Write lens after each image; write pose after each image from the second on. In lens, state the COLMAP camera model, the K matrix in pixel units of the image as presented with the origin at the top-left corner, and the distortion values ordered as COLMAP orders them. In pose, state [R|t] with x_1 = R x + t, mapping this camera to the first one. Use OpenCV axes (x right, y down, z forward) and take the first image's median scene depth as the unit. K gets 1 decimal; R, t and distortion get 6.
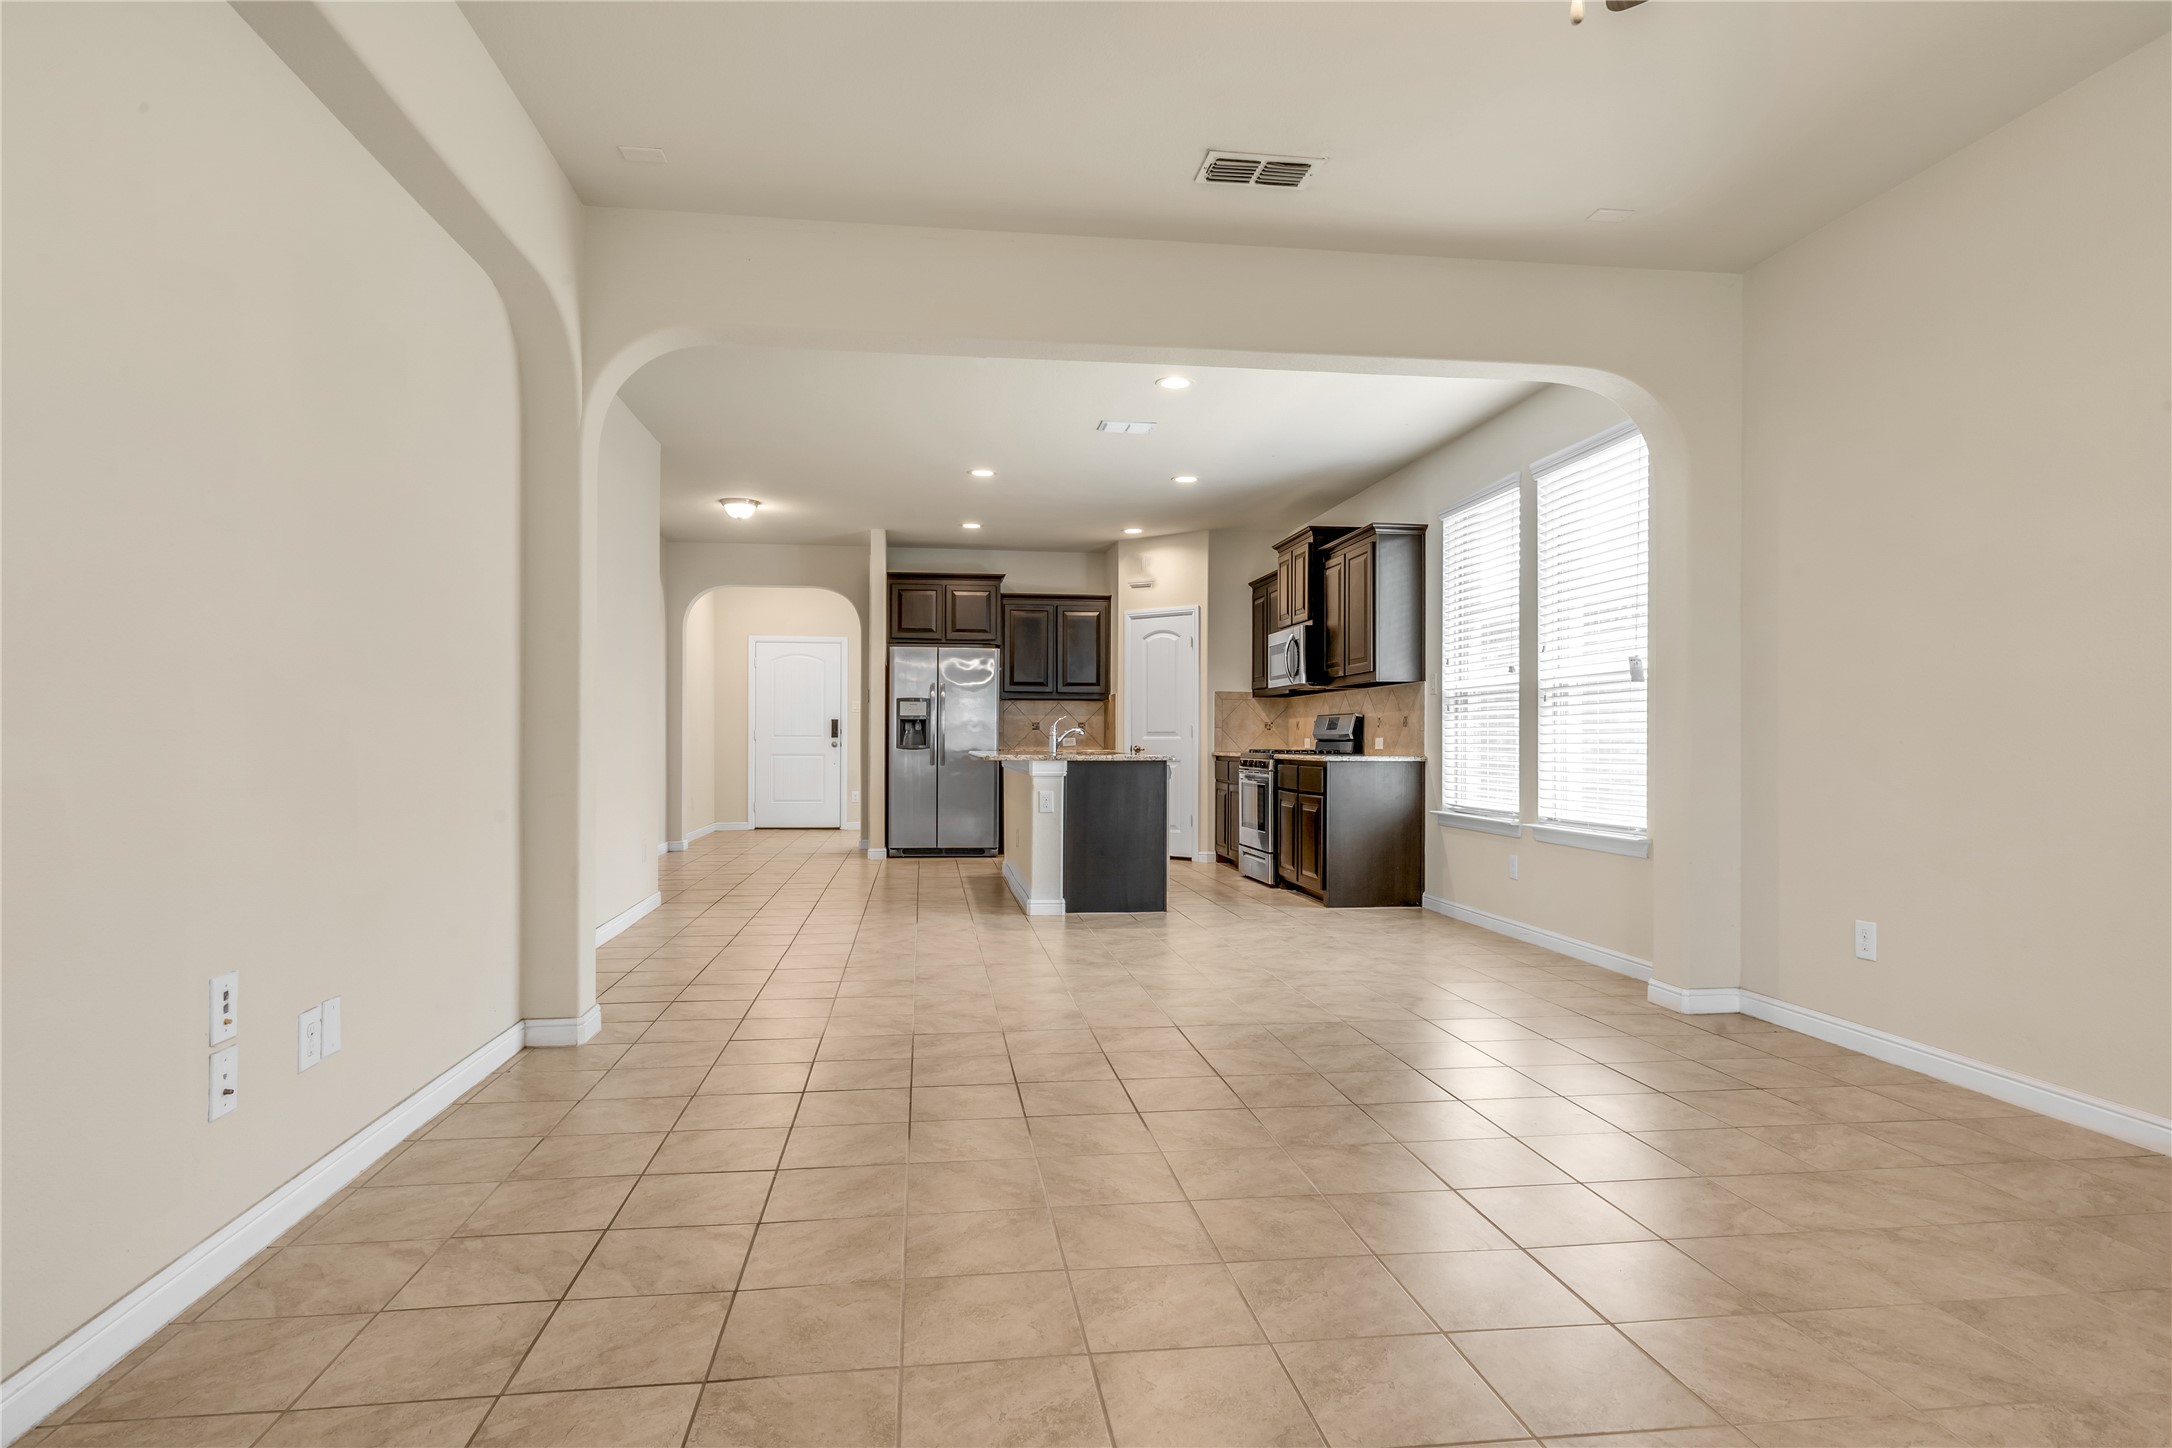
lens RADIAL K [[1178.2, 0, 1076.5], [0, 1178.2, 732.7], [0, 0, 1]] dist [-0.003065, 0.003419]
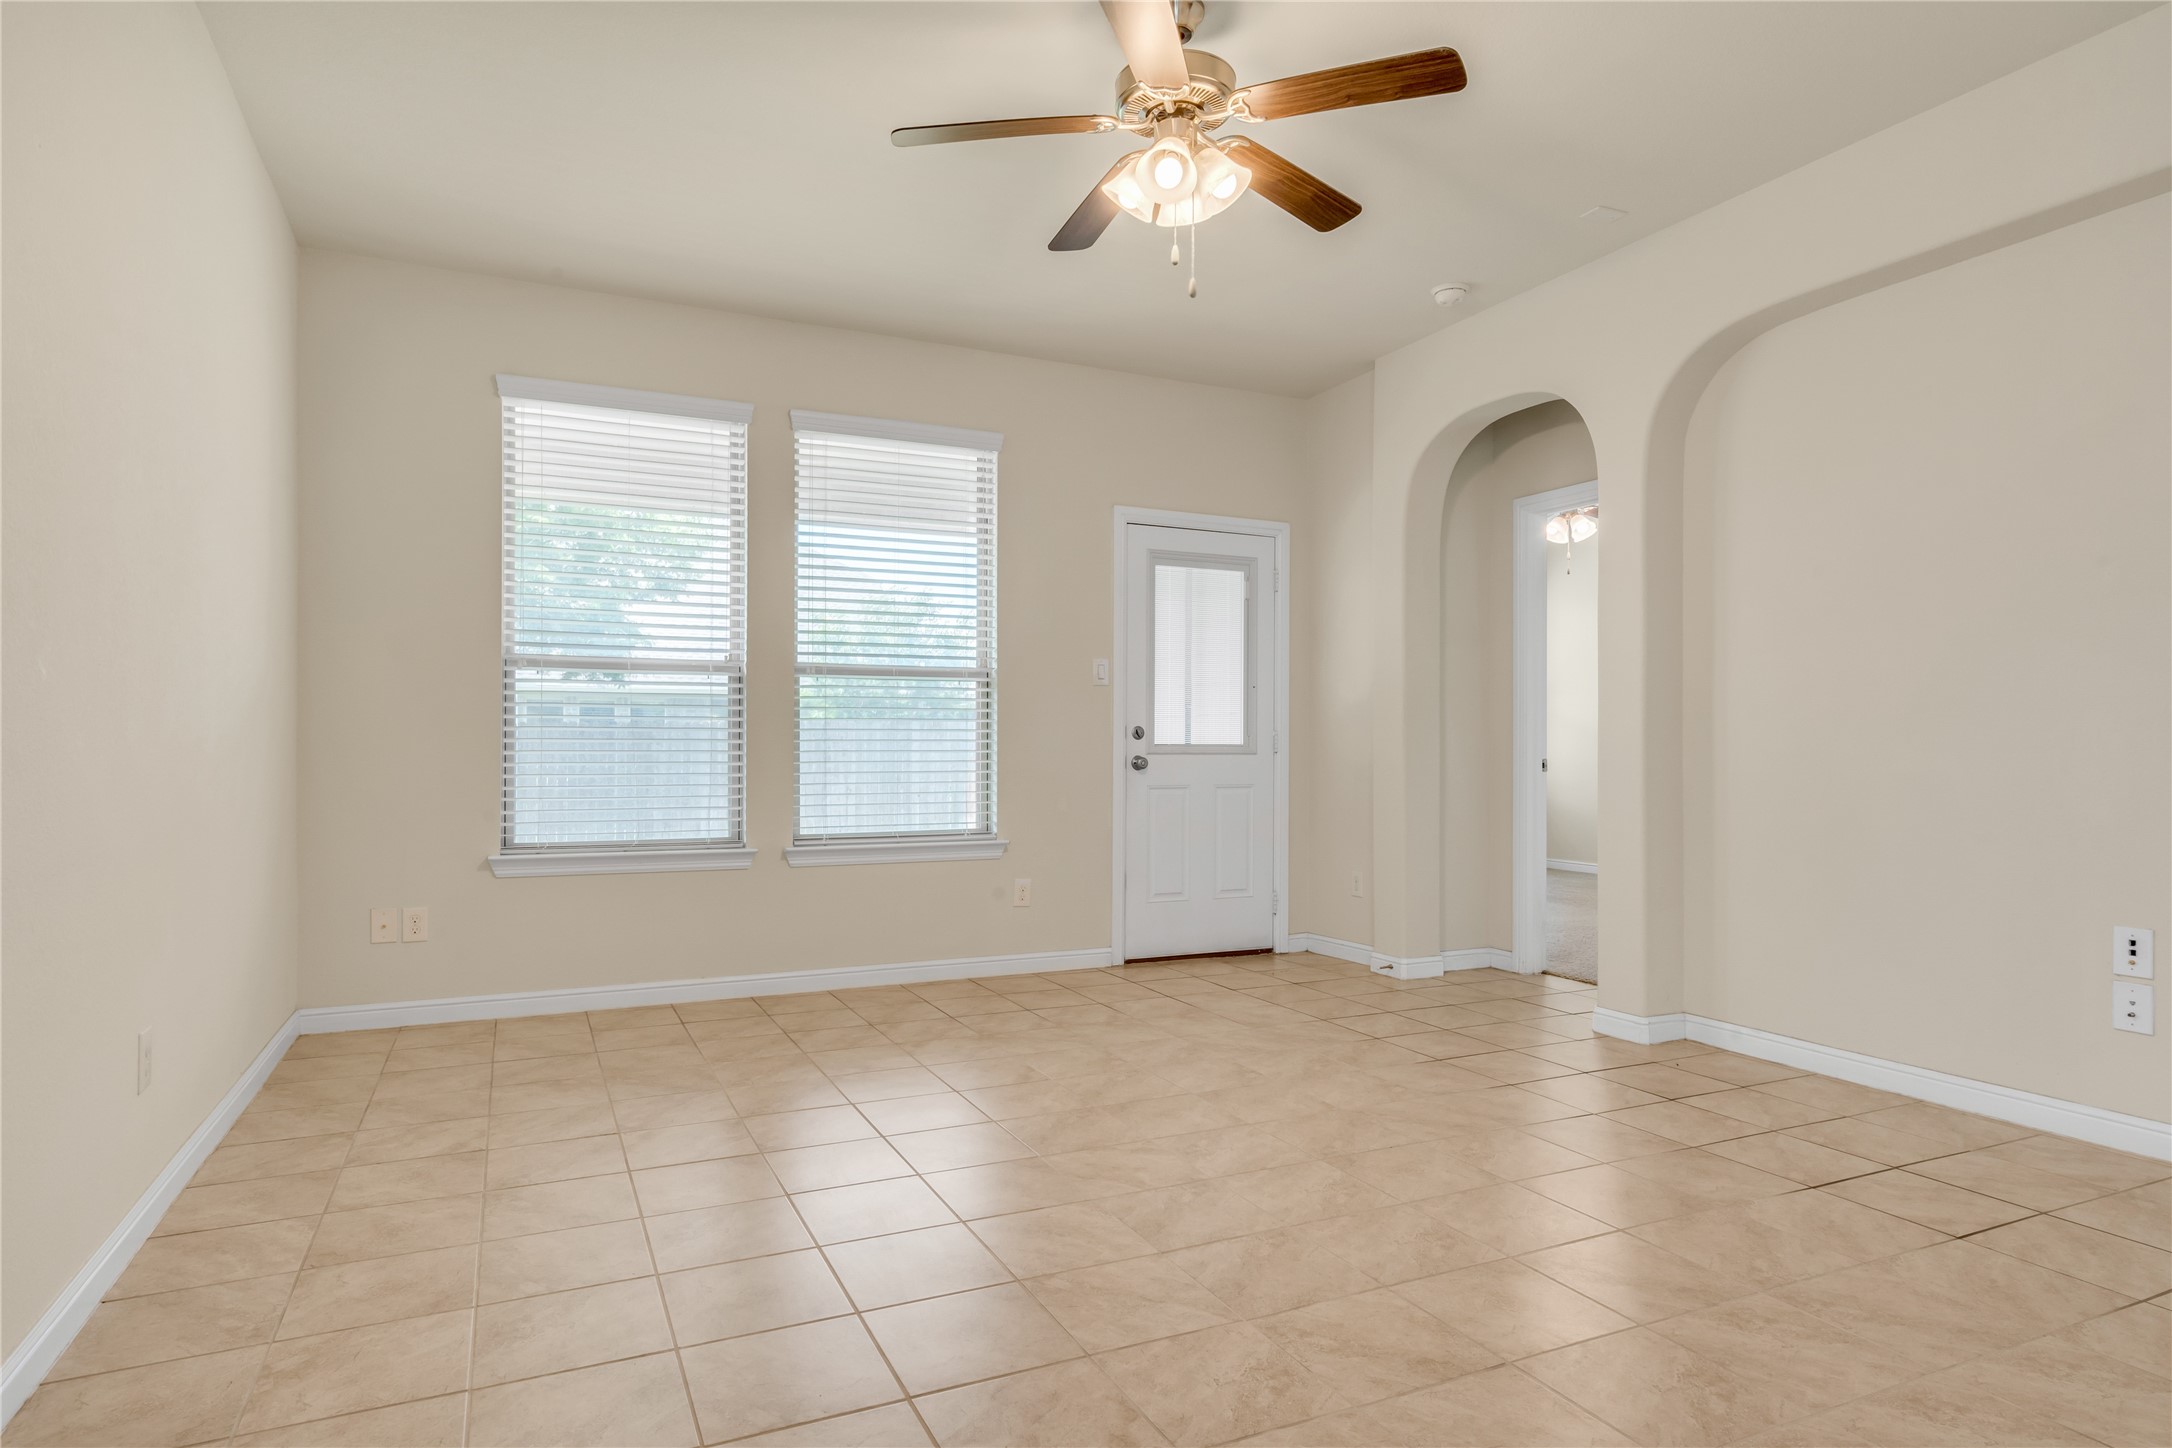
lens RADIAL K [[1195.0, 0, 1095.6], [0, 1195.0, 744.3], [0, 0, 1]] dist [0.003126, 0.001049]
pose [[-0.947674, -0.006688, -0.319170, 0.182823], [-0.004779, 0.999966, -0.006764, 0.003629], [0.319204, -0.004885, -0.947673, 0.428409]]
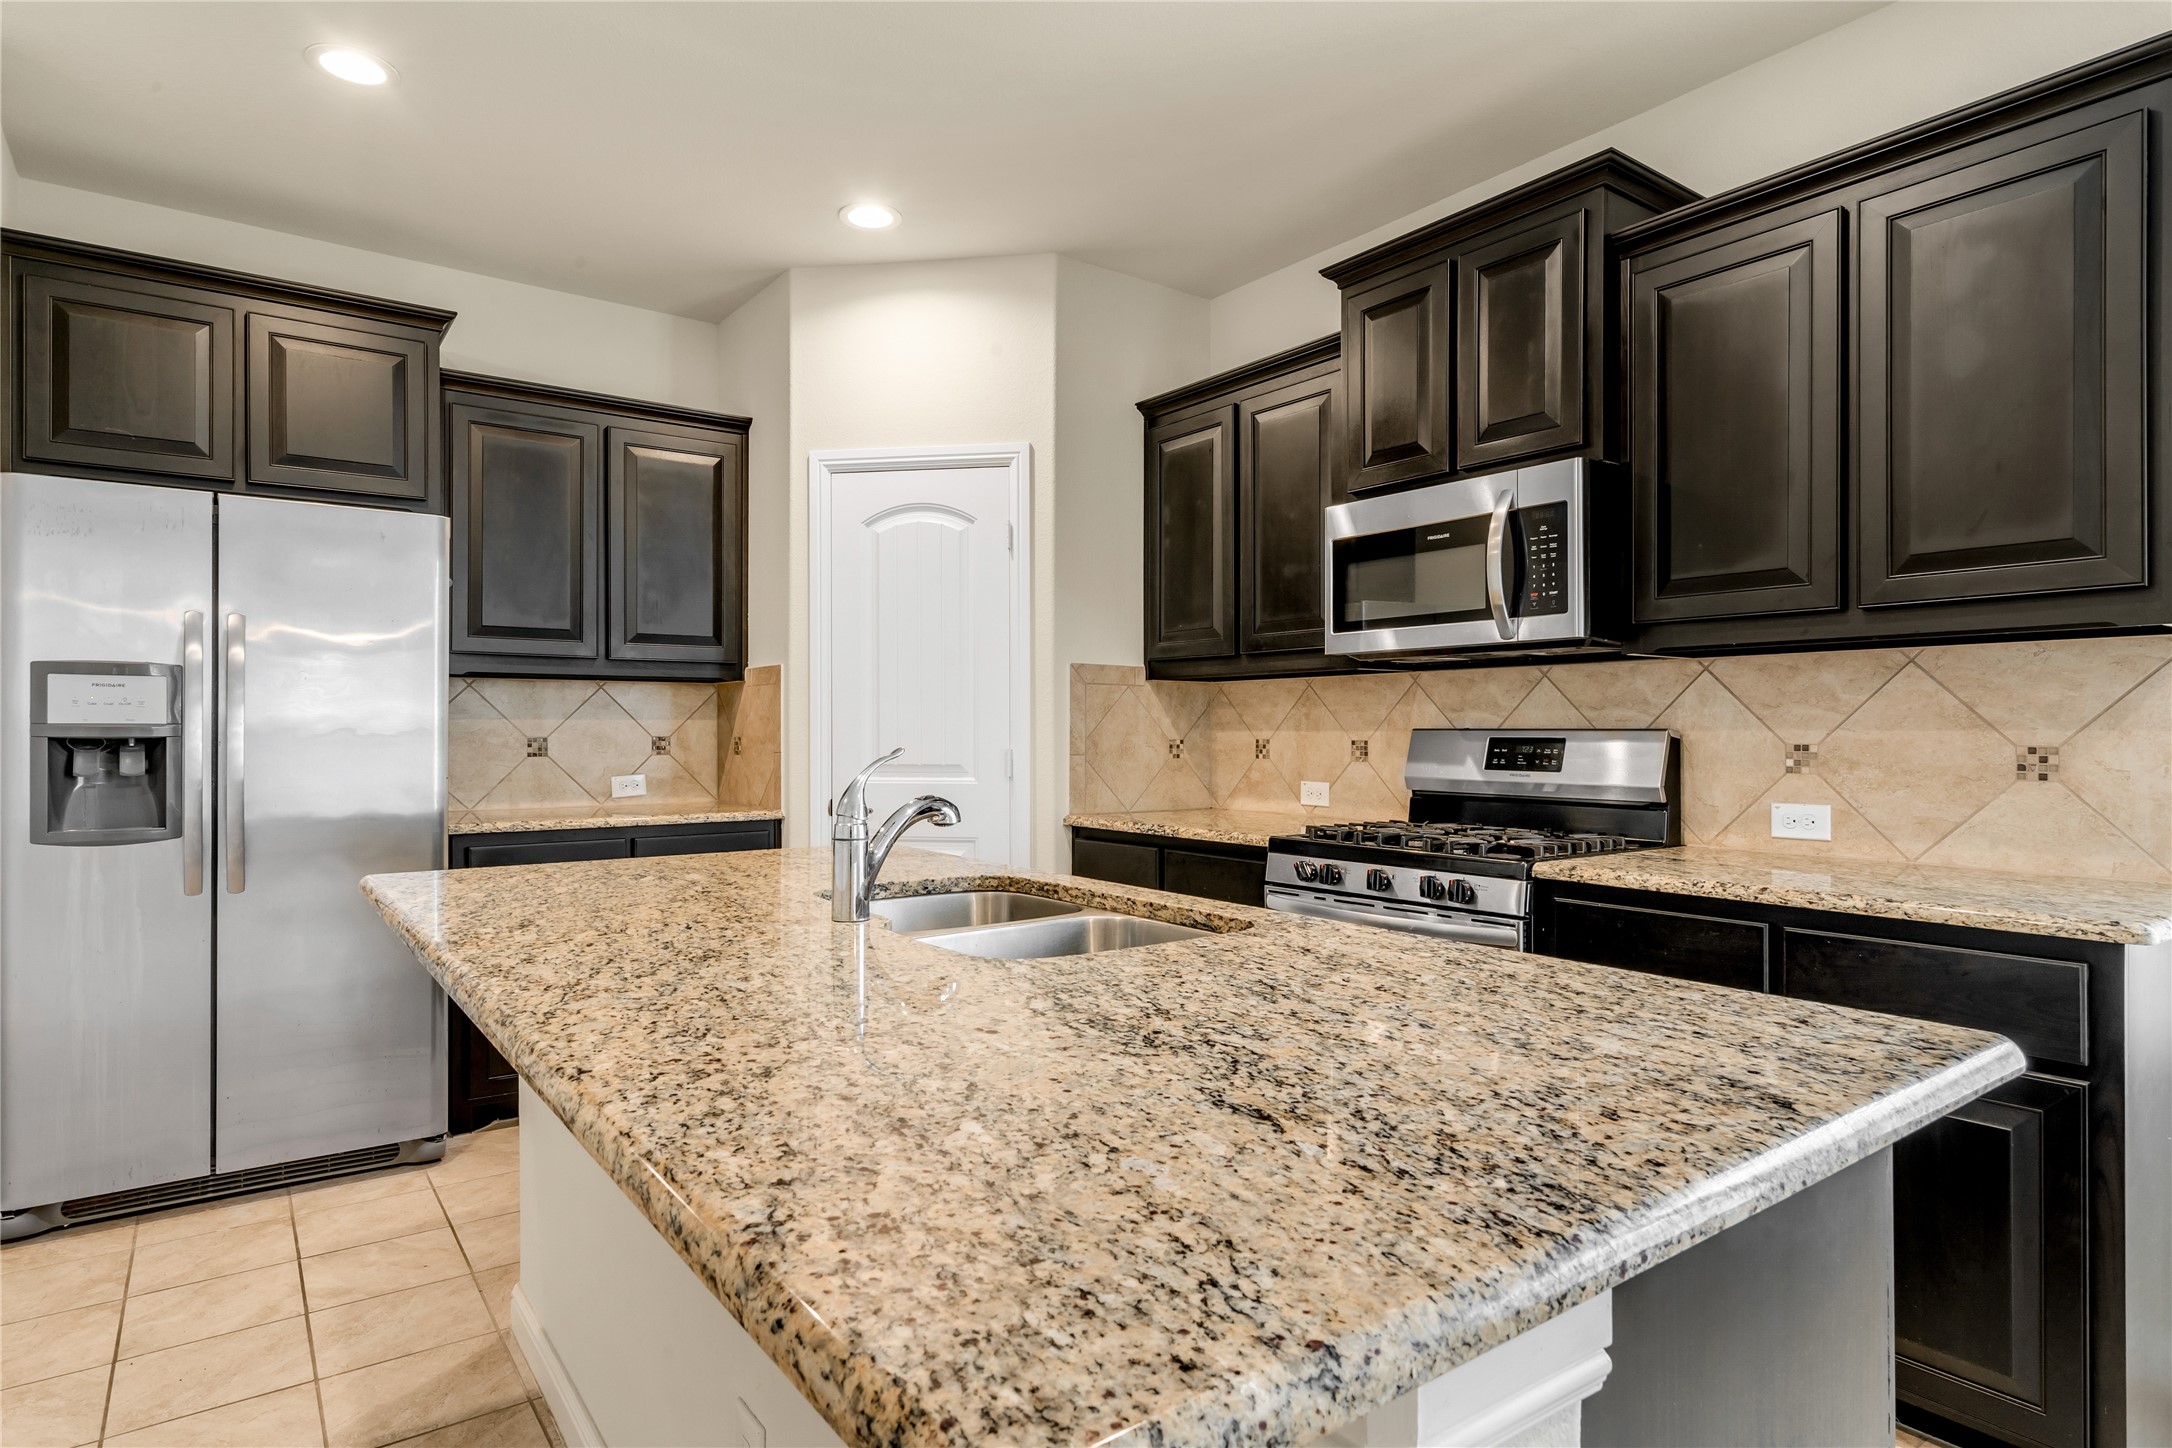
lens RADIAL K [[1178.2, 0, 1083.0], [0, 1178.2, 728.7], [0, 0, 1]] dist [-0.003065, 0.003419]
pose [[0.876740, -0.003404, 0.480952, -0.069530], [0.000617, 0.999982, 0.005953, -0.015223], [-0.480964, -0.004923, 0.876726, 0.642059]]
